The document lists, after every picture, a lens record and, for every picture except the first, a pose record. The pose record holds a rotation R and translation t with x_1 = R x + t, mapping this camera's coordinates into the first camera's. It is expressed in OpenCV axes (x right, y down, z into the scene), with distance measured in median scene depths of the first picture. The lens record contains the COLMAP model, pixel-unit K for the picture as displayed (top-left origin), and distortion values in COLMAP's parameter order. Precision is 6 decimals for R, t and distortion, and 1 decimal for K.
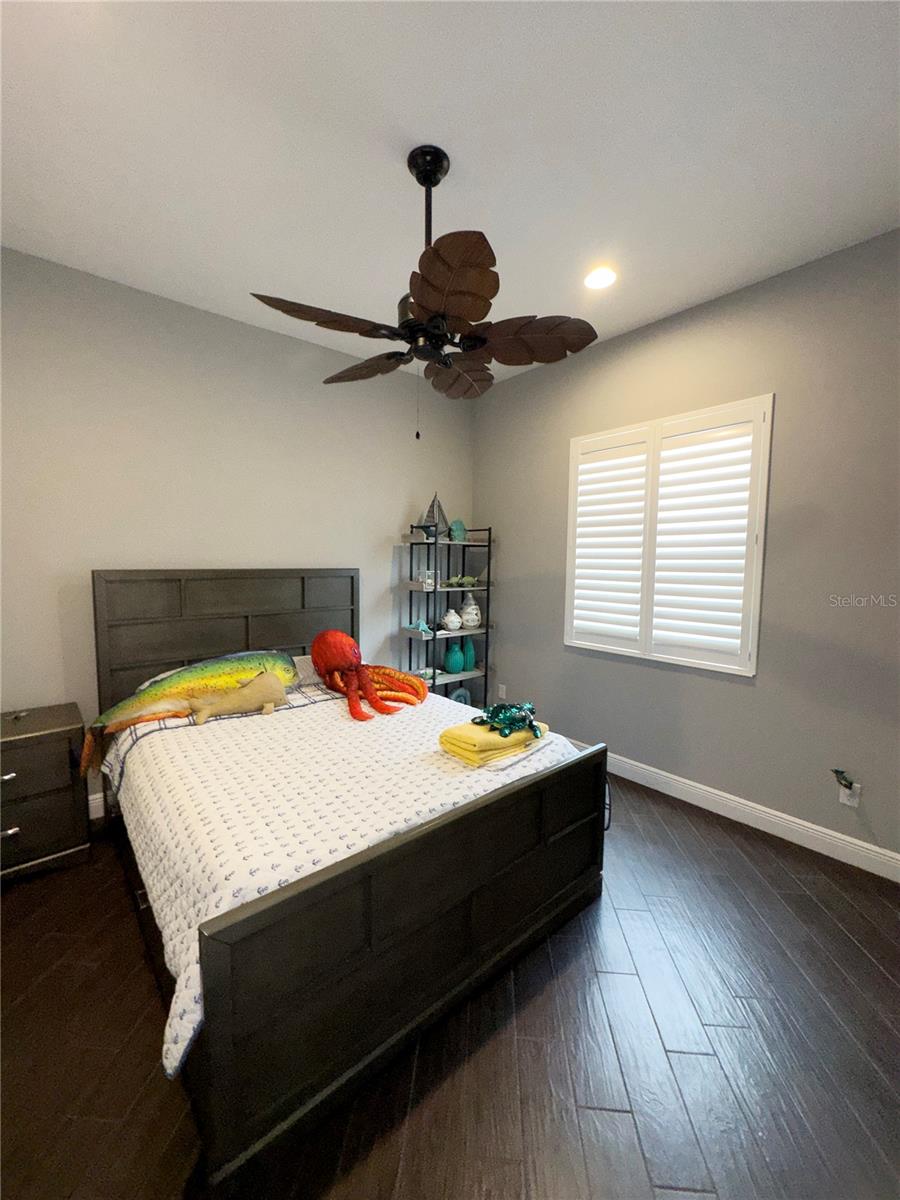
lens RADIAL K [[478.3, 0, 449.7], [0, 478.3, 601.2], [0, 0, 1]] dist [-0.003190, 0.000938]
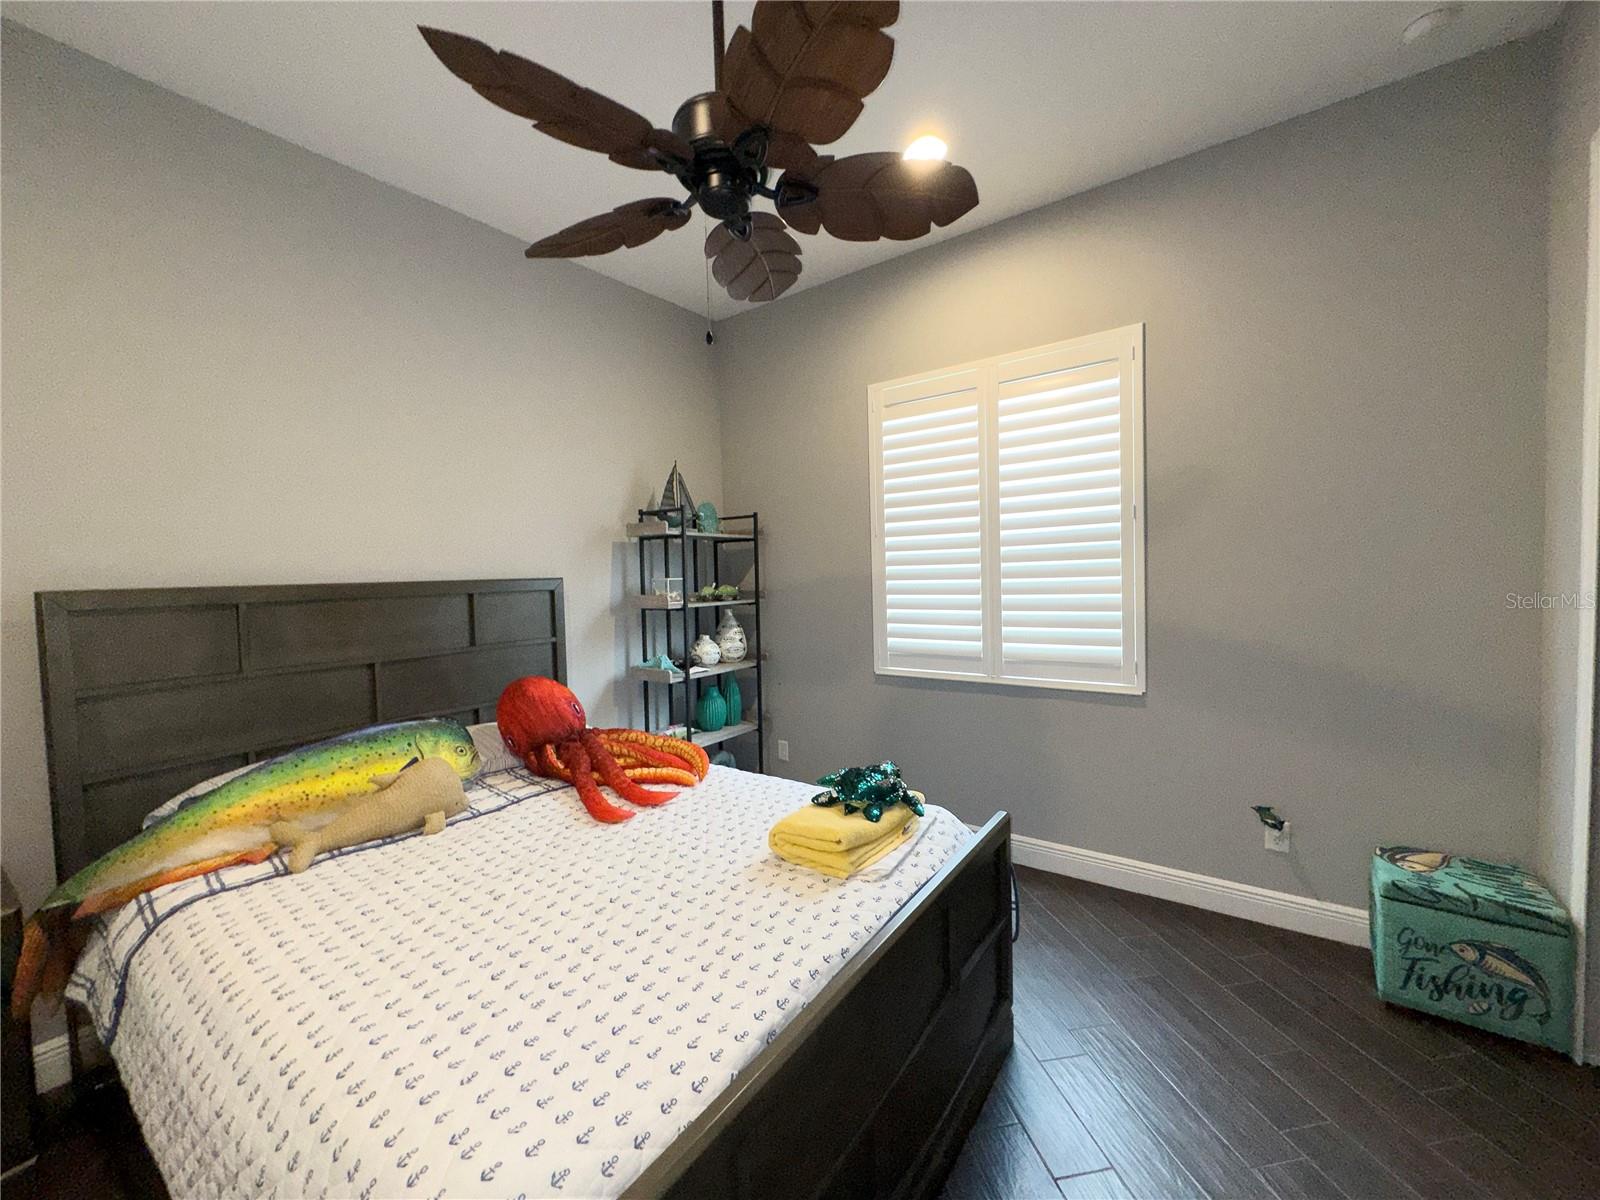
lens RADIAL K [[637.7, 0, 798.8], [0, 637.7, 600.5], [0, 0, 1]] dist [-0.003190, 0.000938]
pose [[0.970005, -0.048170, 0.238266, -0.134567], [0.059082, 0.997496, -0.038868, 0.019668], [-0.235797, 0.051779, 0.970422, 0.166576]]
